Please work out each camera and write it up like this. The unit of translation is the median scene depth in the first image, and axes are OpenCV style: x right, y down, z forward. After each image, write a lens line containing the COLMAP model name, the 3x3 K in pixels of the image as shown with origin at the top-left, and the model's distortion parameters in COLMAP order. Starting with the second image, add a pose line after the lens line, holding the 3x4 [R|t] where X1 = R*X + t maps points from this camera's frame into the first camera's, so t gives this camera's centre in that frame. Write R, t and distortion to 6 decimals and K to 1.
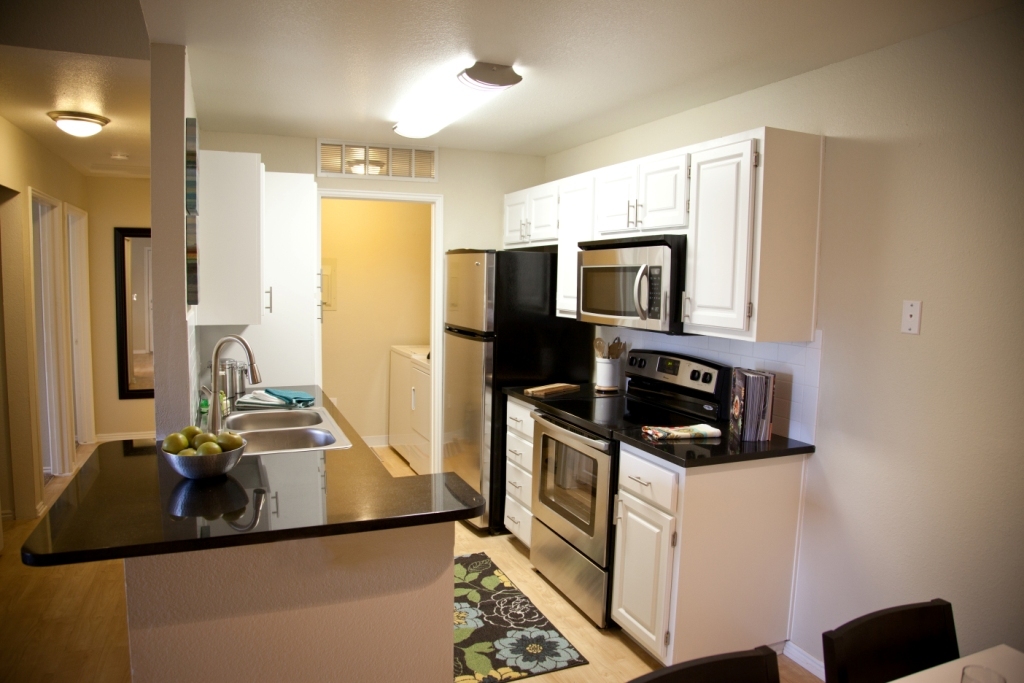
lens RADIAL K [[702.7, 0, 510.3], [0, 702.7, 341.0], [0, 0, 1]] dist [-0.119461, 0.063246]
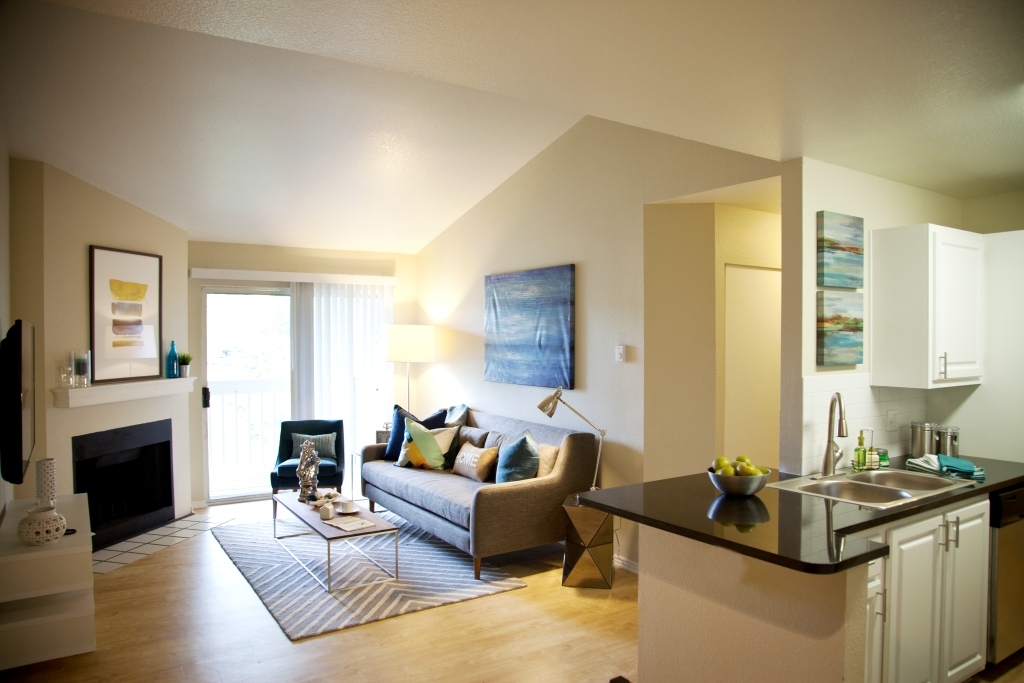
lens RADIAL K [[702.7, 0, 509.5], [0, 702.7, 337.8], [0, 0, 1]] dist [-0.119461, 0.063246]
pose [[0.180943, -0.011003, -0.983432, 0.508740], [-0.089427, 0.995611, -0.027593, -0.016204], [0.979419, 0.092938, 0.179165, 0.211000]]
